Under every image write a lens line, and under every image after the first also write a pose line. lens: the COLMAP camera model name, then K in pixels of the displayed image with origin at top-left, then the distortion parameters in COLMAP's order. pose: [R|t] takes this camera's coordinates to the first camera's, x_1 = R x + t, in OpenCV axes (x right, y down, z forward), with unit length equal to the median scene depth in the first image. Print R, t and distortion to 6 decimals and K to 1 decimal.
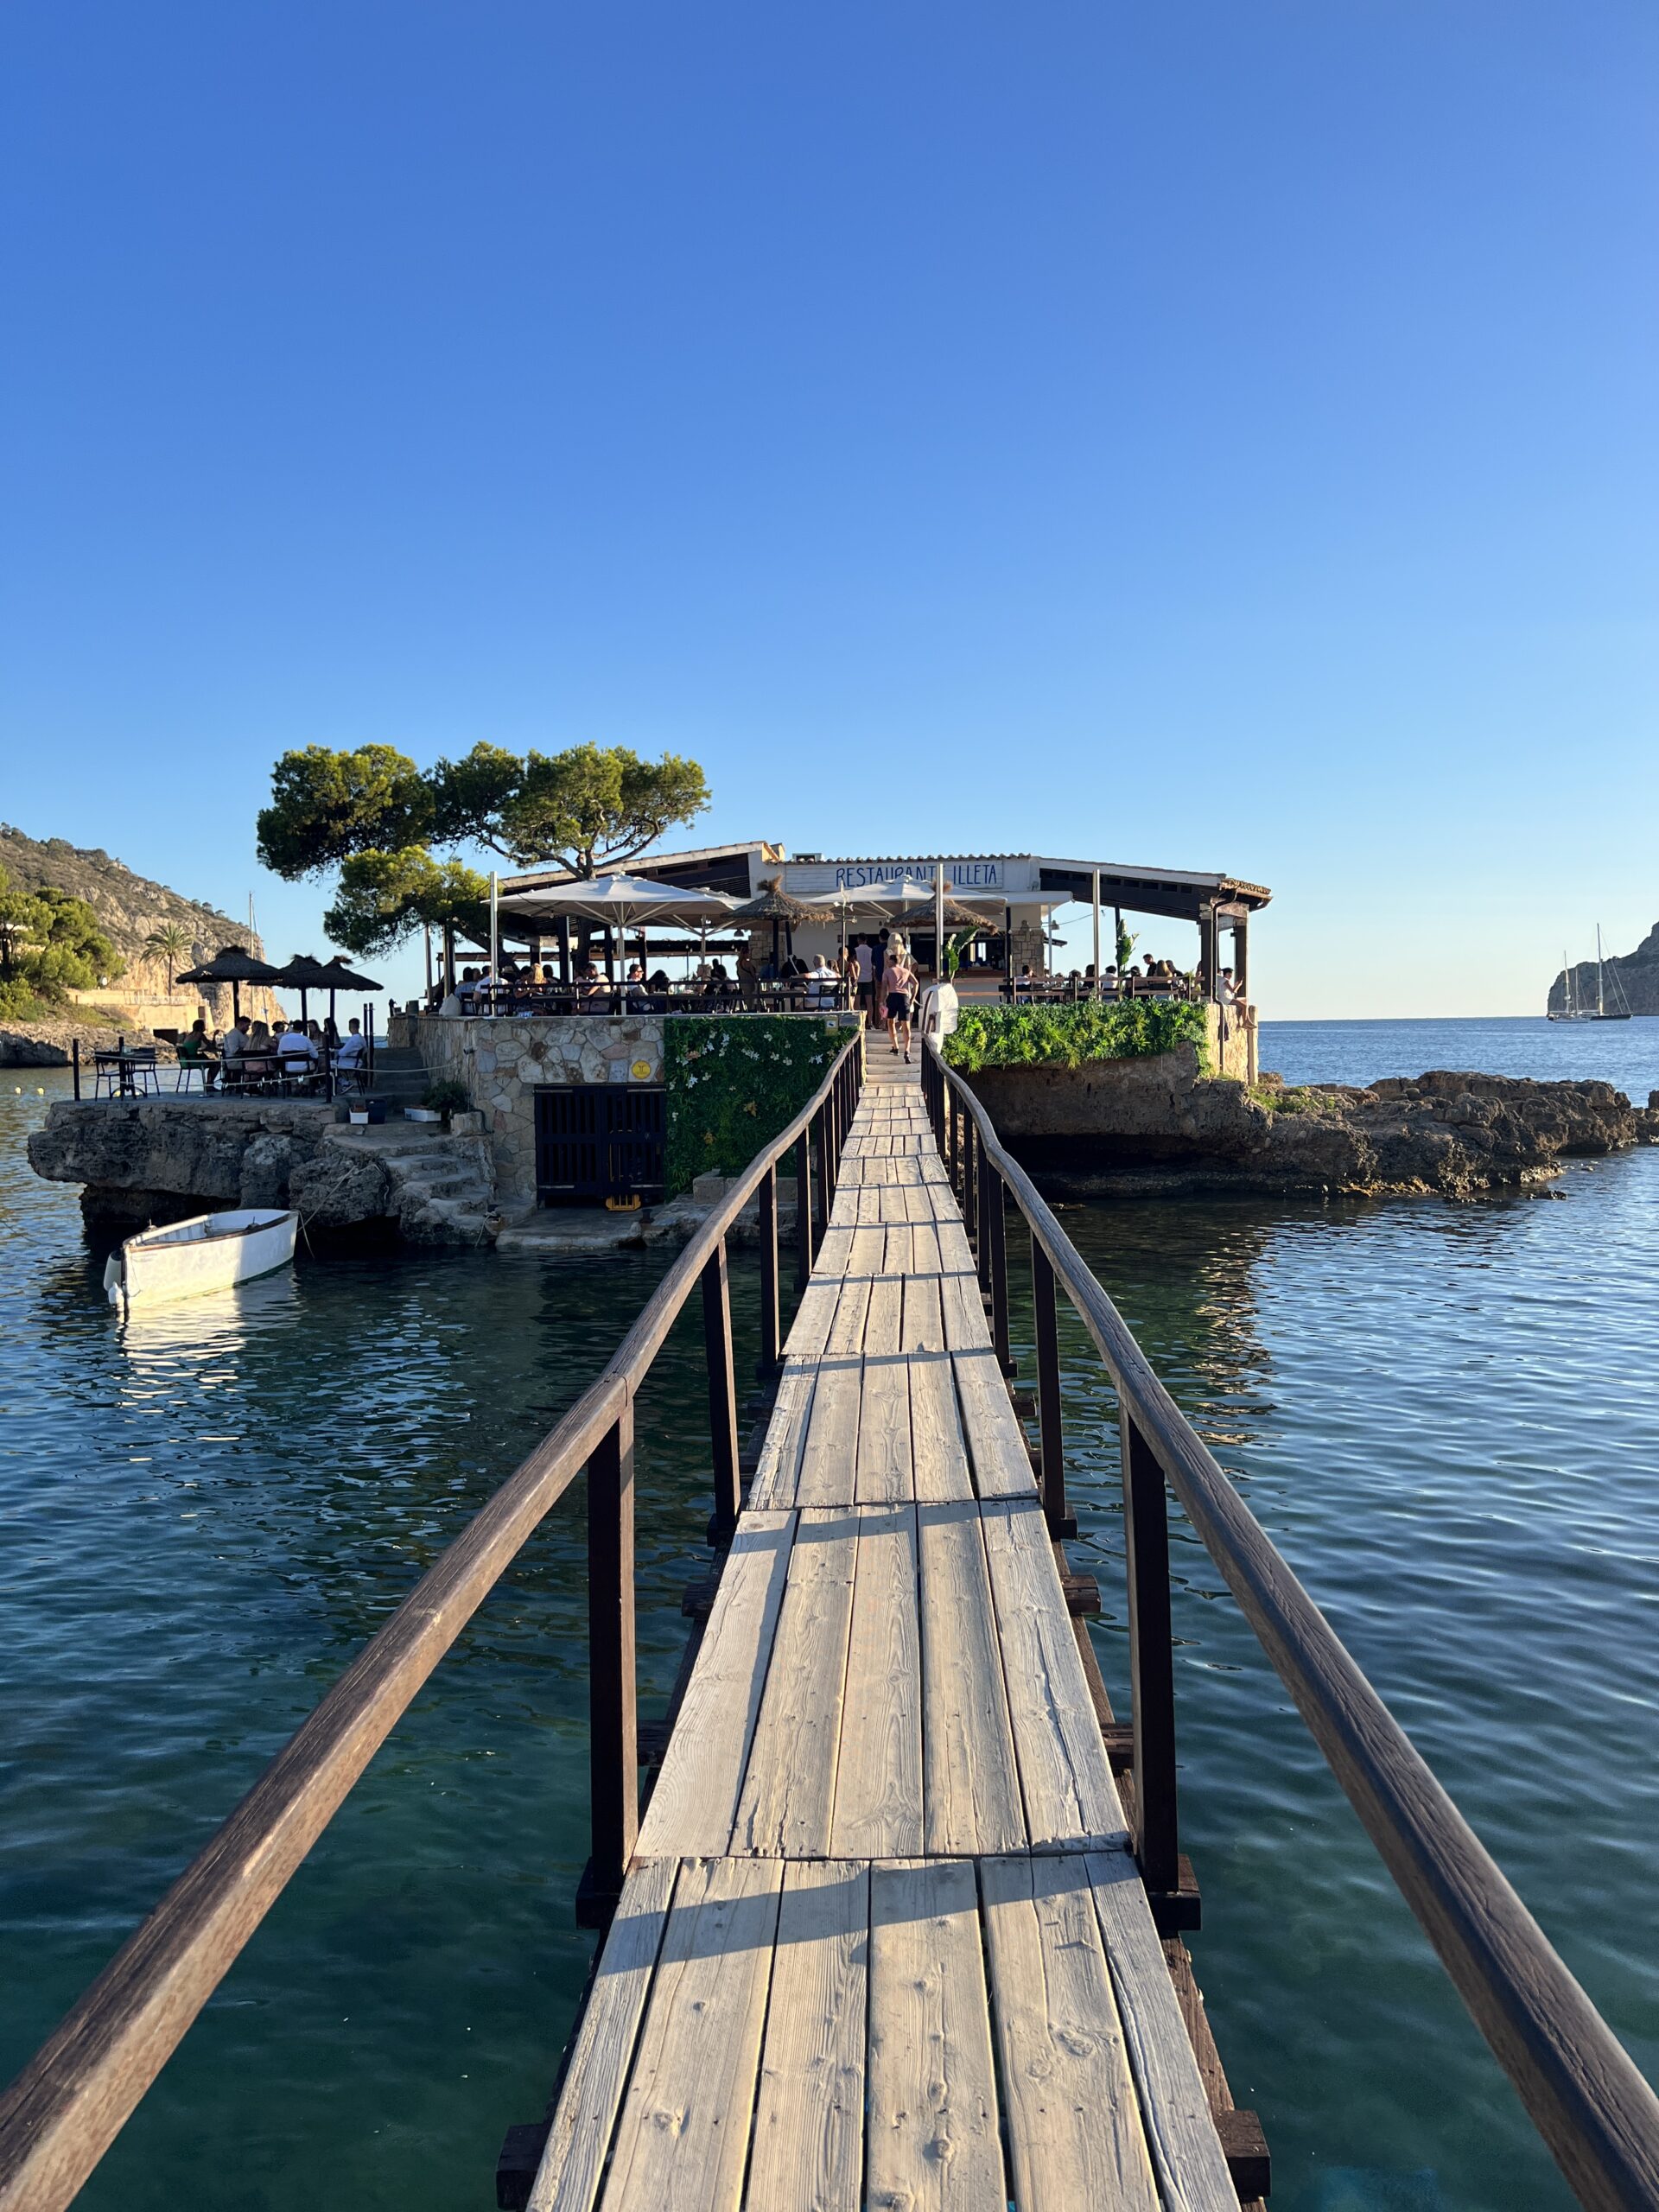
lens RADIAL K [[1689.7, 0, 829.5], [0, 1689.7, 1106.0], [0, 0, 1]] dist [-0.003465, -0.366624]
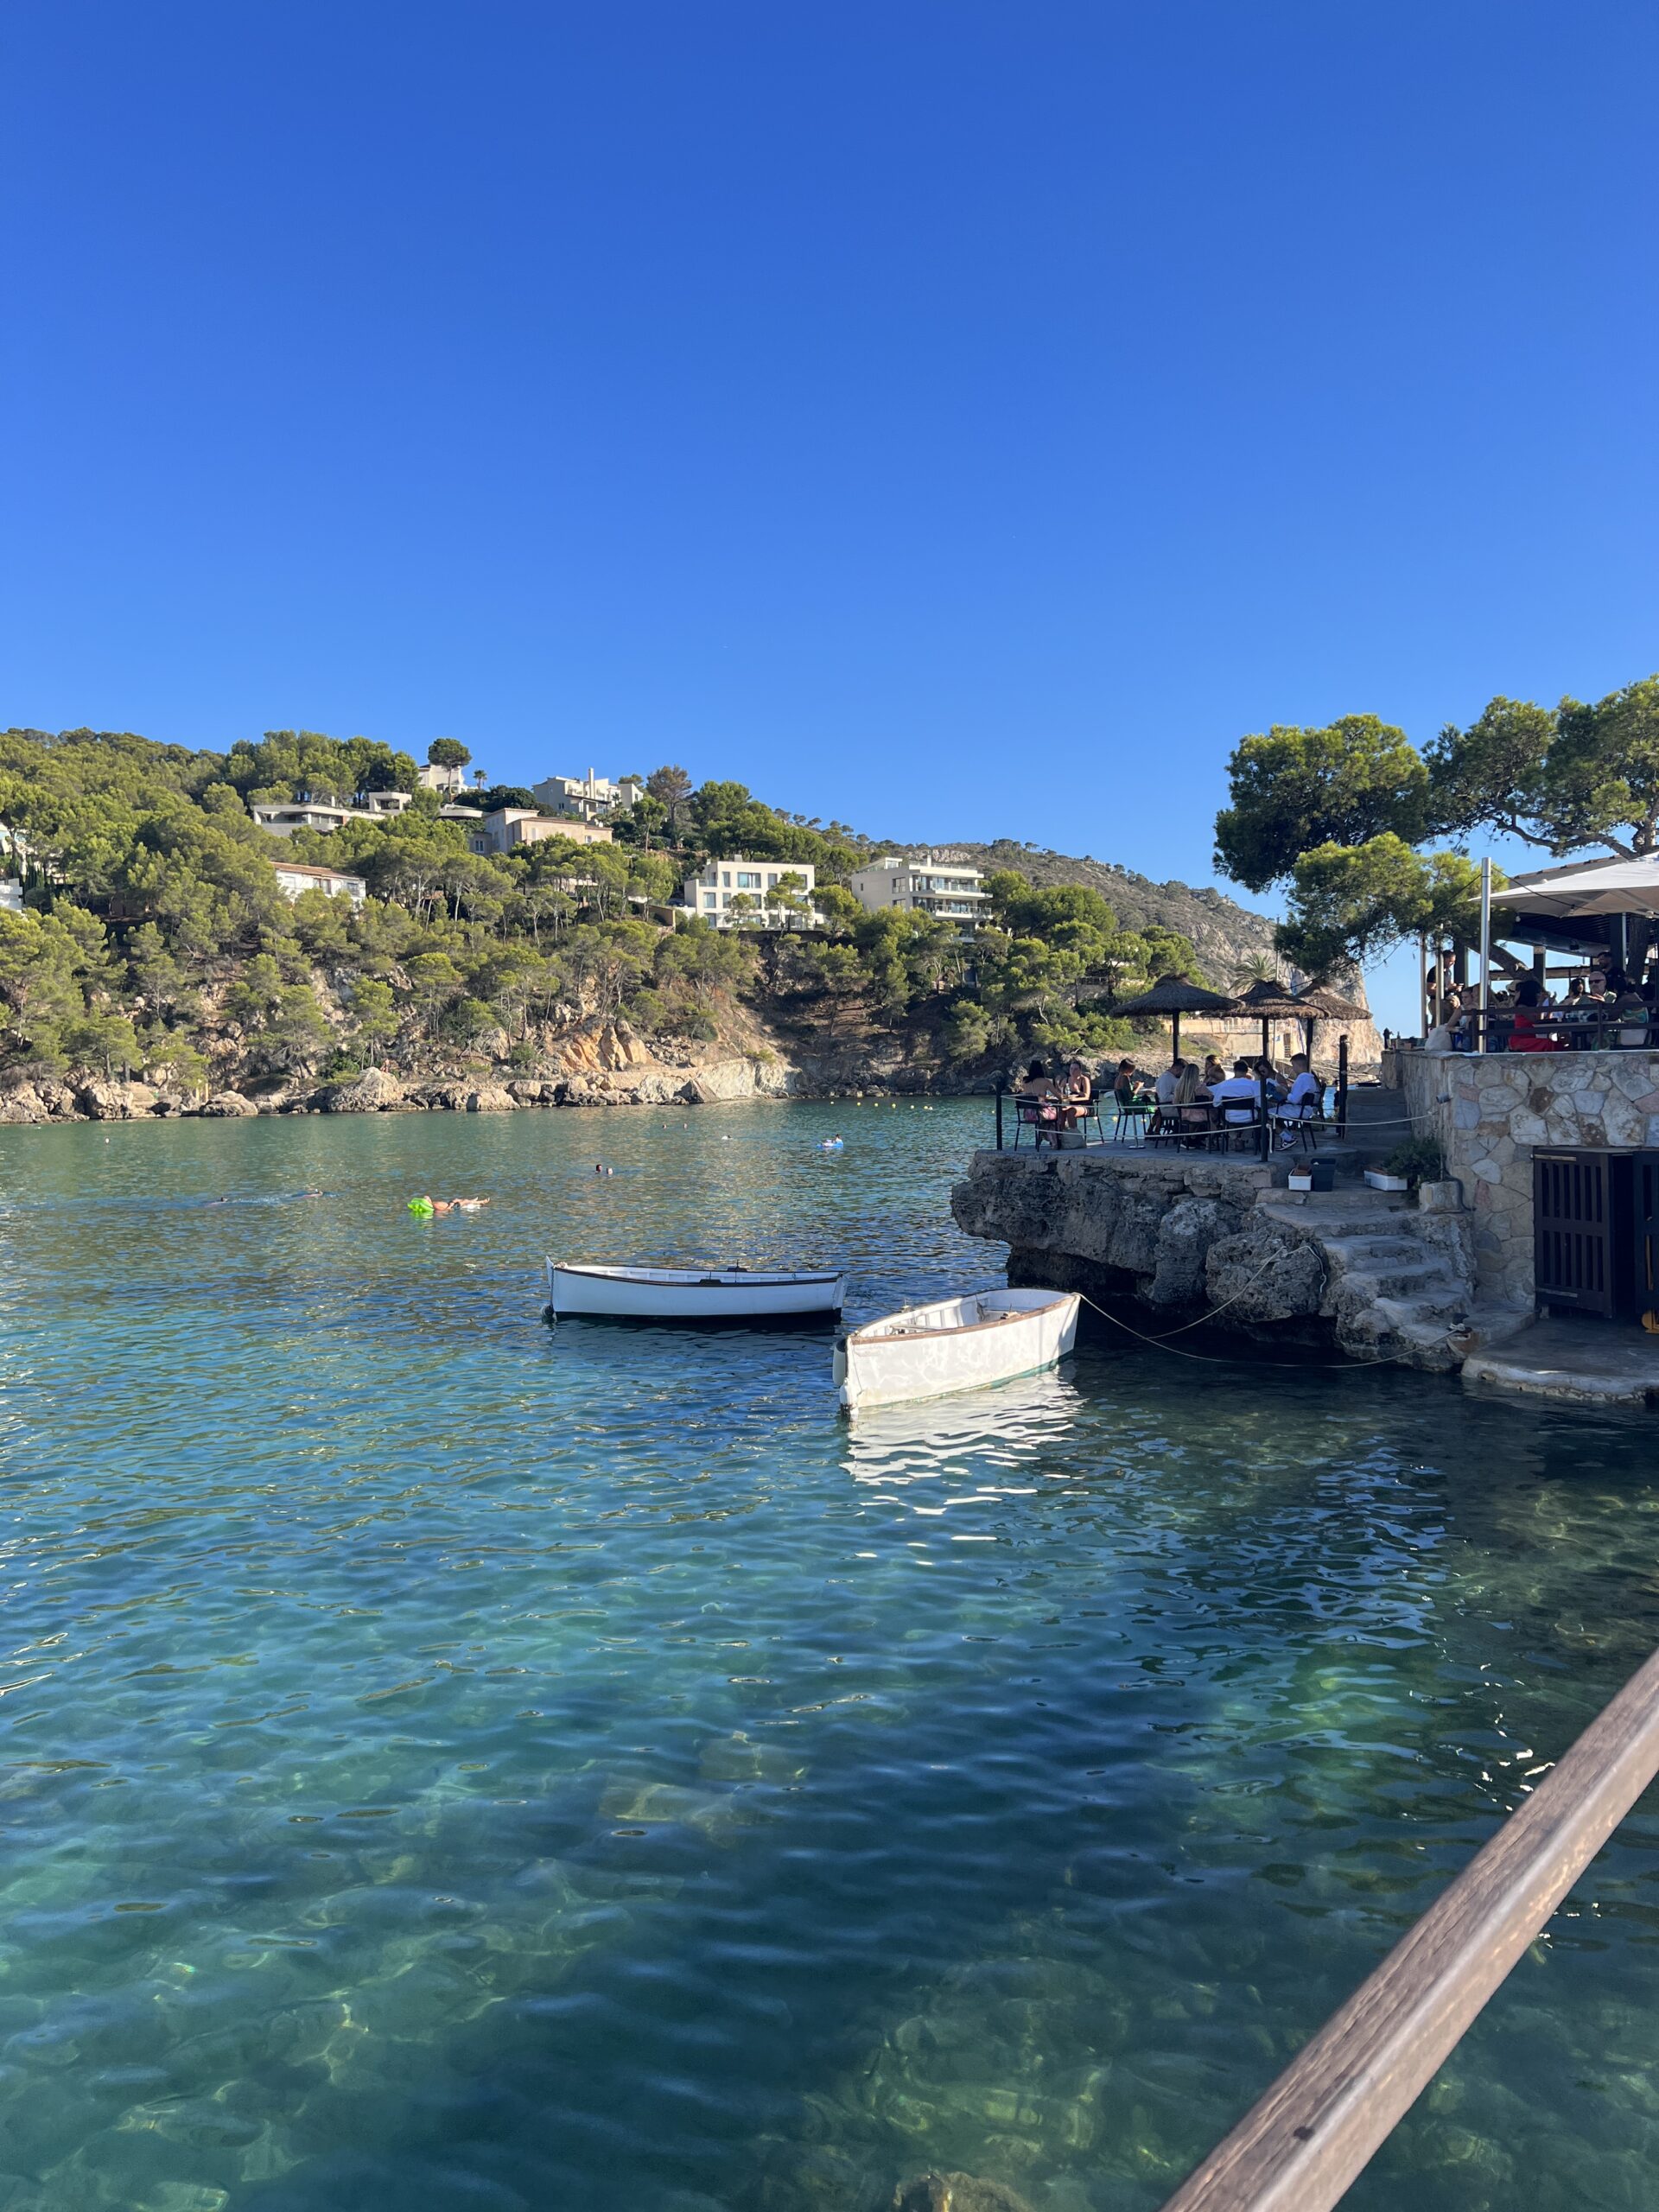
lens RADIAL K [[1640.9, 0, 829.5], [0, 1640.9, 1106.0], [0, 0, 1]] dist [0.095319, -0.158654]
pose [[0.803527, 0.006560, -0.595232, 0.005208], [-0.015017, 0.999844, -0.009252, -0.018270], [0.595078, 0.016373, 0.803501, 0.243089]]
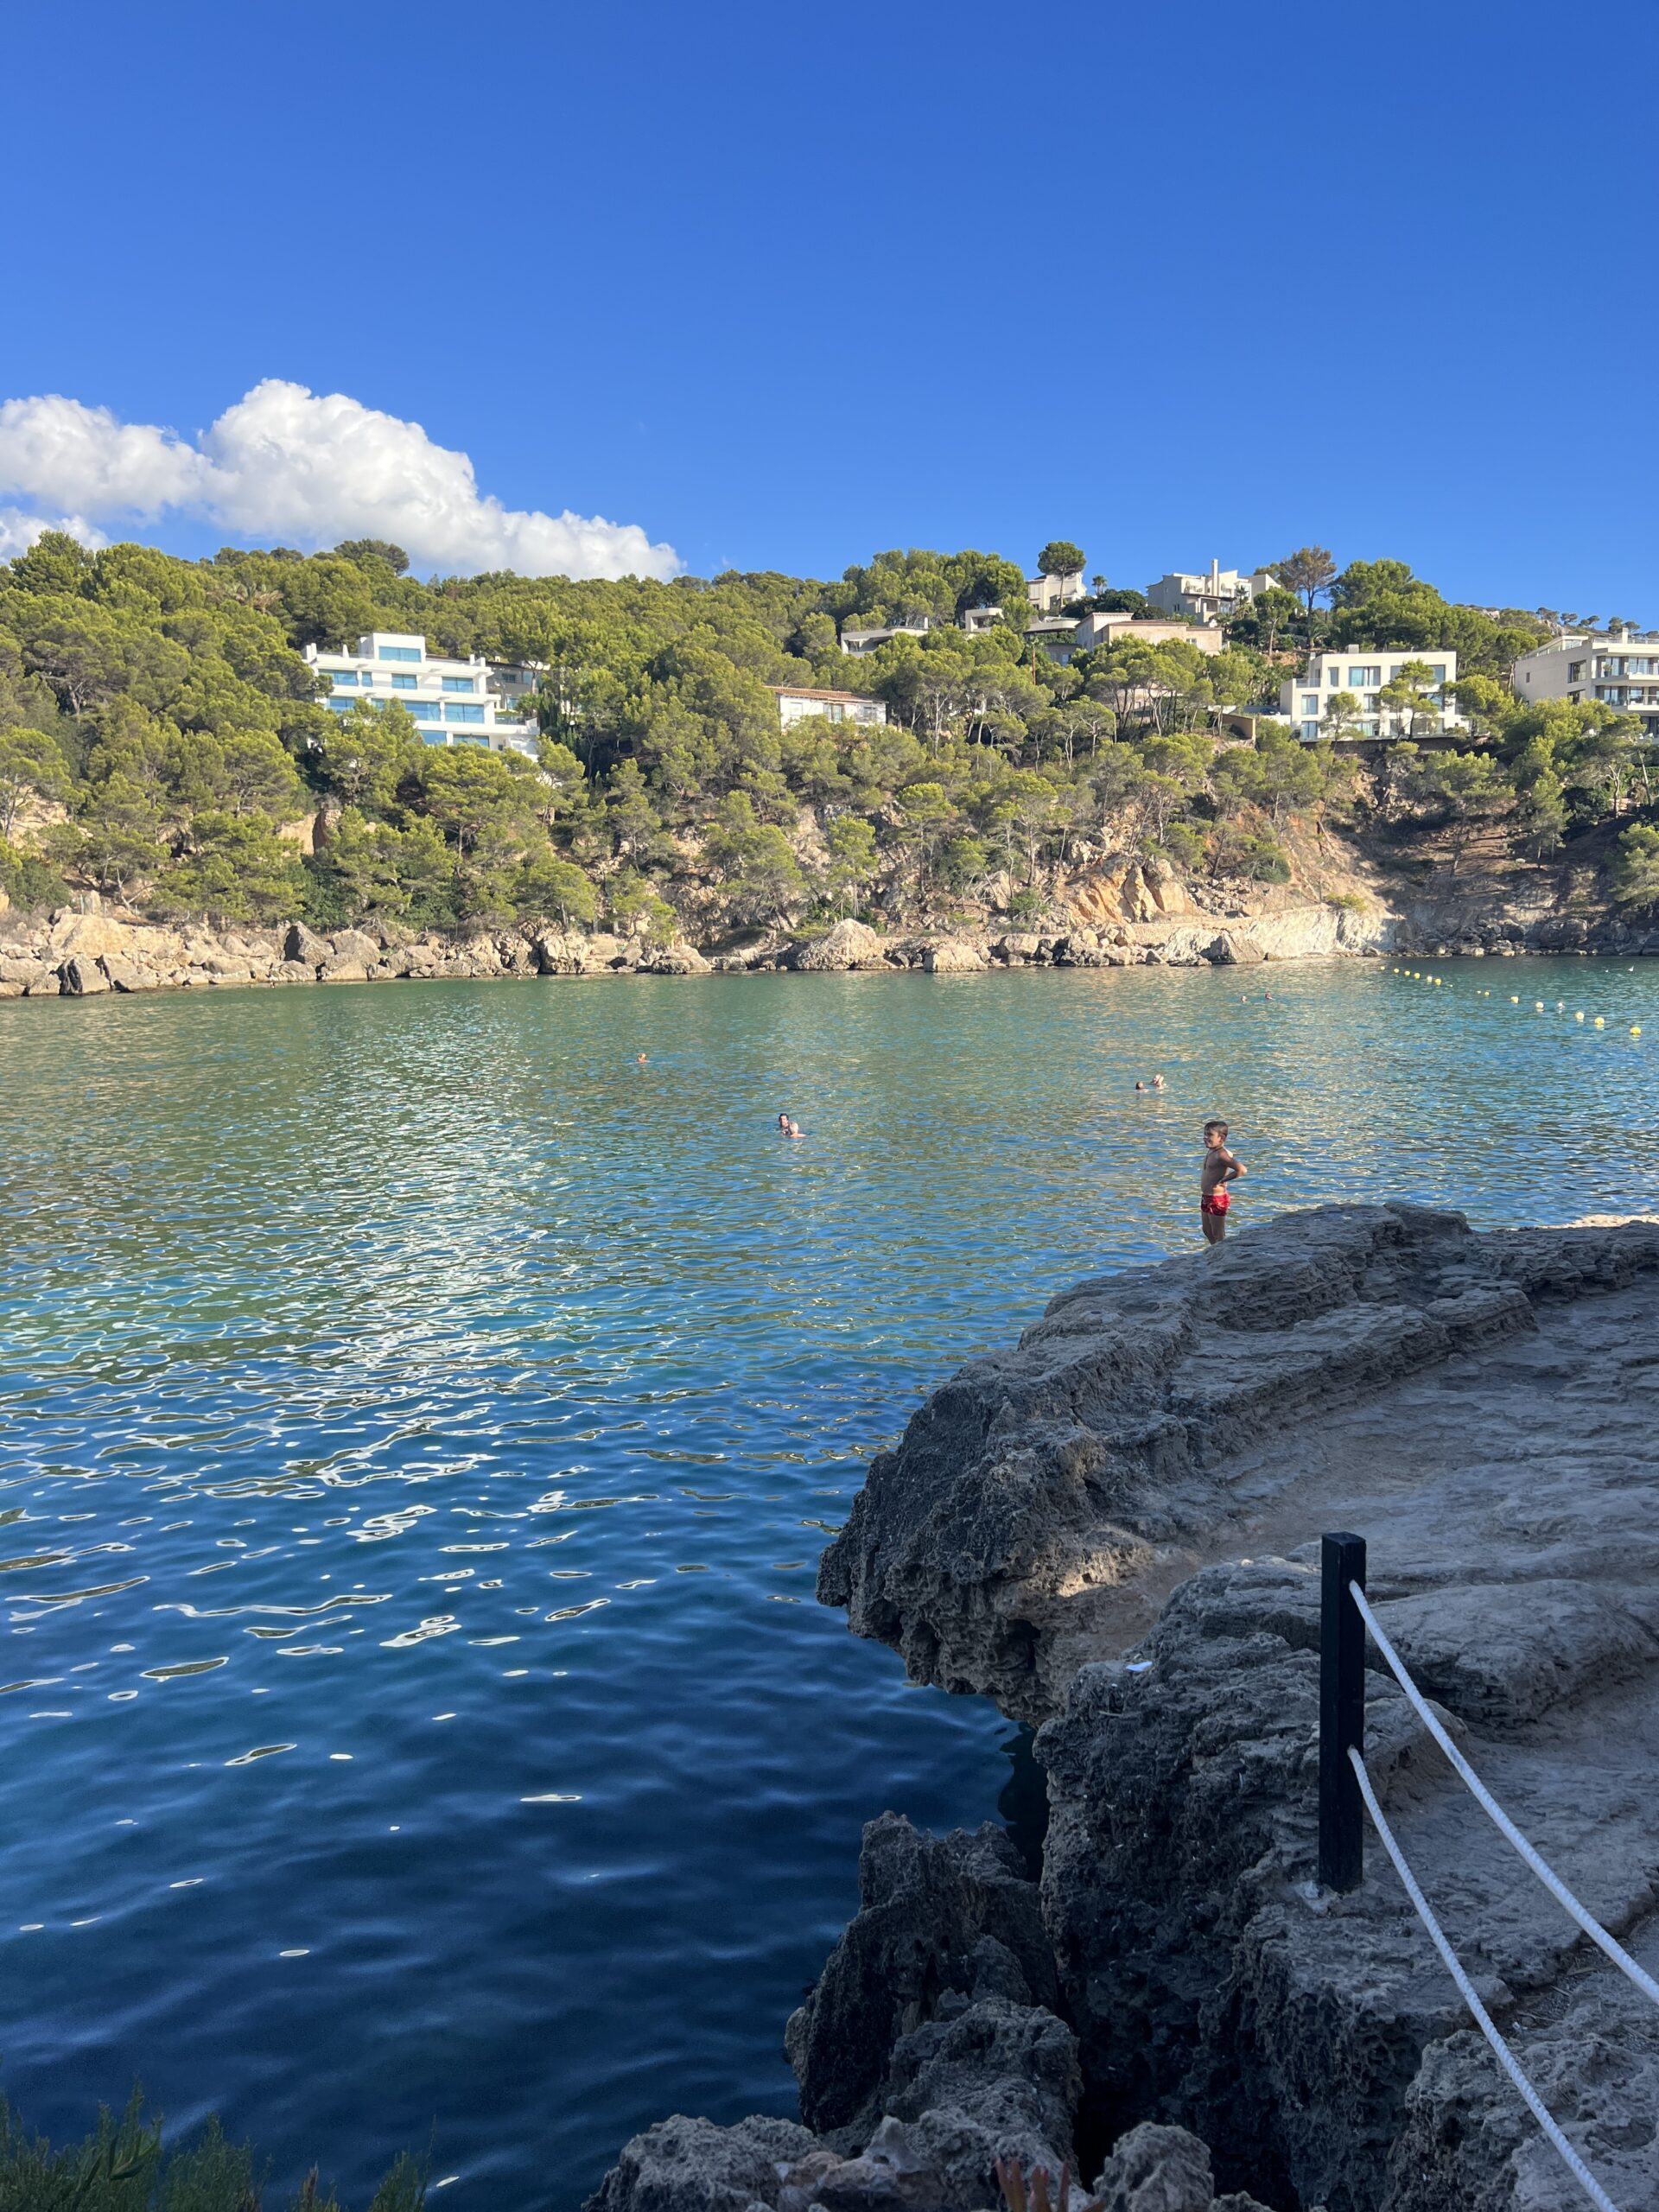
lens RADIAL K [[1640.9, 0, 829.5], [0, 1640.9, 1106.0], [0, 0, 1]] dist [0.095319, -0.158654]
pose [[0.477548, 0.097612, -0.873167, -0.045289], [-0.027475, 0.994982, 0.096204, -0.030588], [0.878176, -0.021951, 0.477834, 0.441575]]
